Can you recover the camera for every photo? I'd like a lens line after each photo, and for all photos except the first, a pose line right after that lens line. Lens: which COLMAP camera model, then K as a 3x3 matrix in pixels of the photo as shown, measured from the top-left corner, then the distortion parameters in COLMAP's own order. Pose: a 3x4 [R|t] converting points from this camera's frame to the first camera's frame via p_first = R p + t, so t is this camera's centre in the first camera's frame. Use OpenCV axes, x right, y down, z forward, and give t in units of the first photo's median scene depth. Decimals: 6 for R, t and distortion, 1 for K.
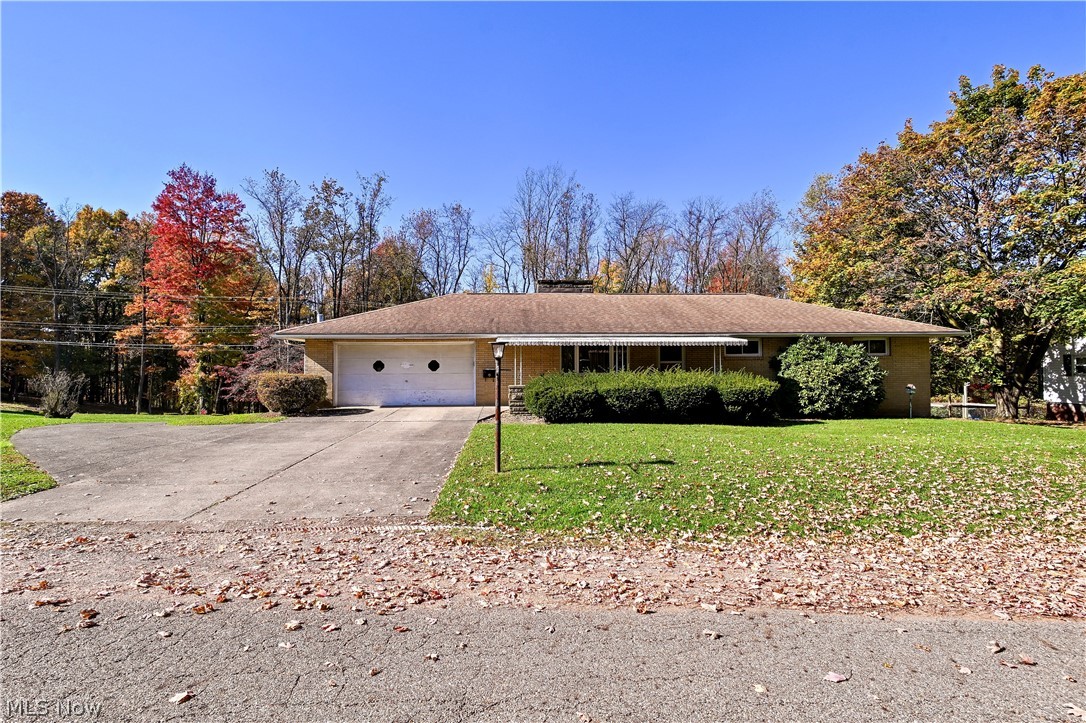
lens RADIAL K [[476.0, 0, 542.1], [0, 476.0, 364.3], [0, 0, 1]] dist [0.003840, -0.003868]
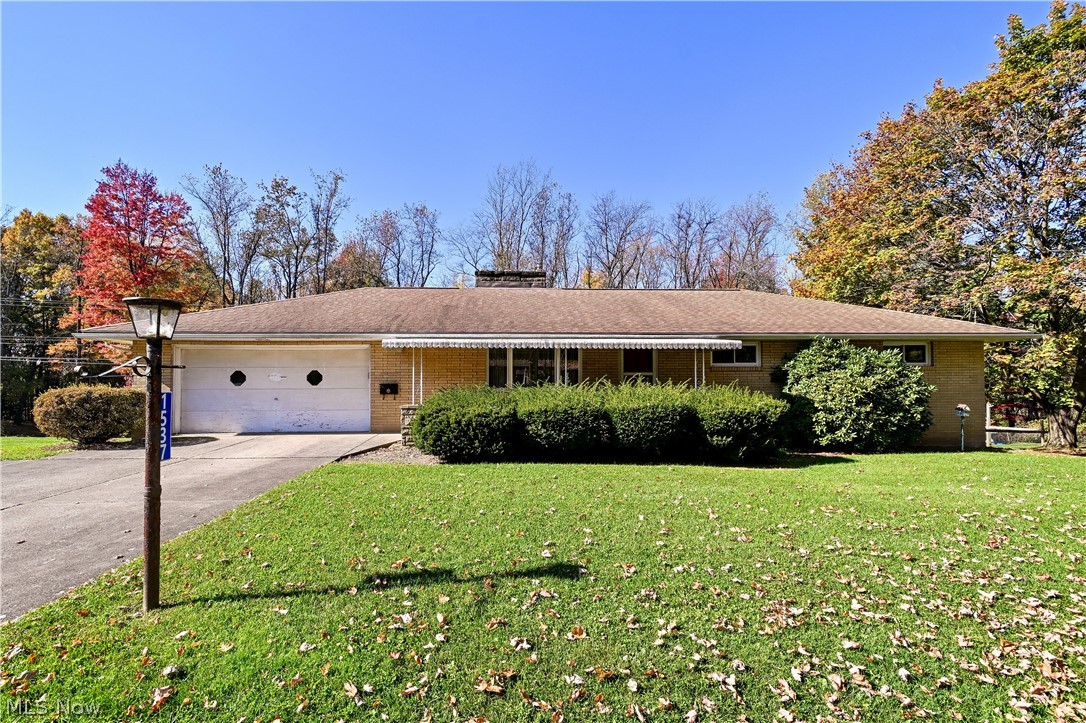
lens RADIAL K [[476.0, 0, 537.8], [0, 476.0, 382.7], [0, 0, 1]] dist [0.003840, -0.003868]
pose [[0.999995, 0.001712, 0.002662, 0.091052], [-0.001702, 0.999991, -0.003914, 0.009896], [-0.002669, 0.003910, 0.999989, 0.210635]]
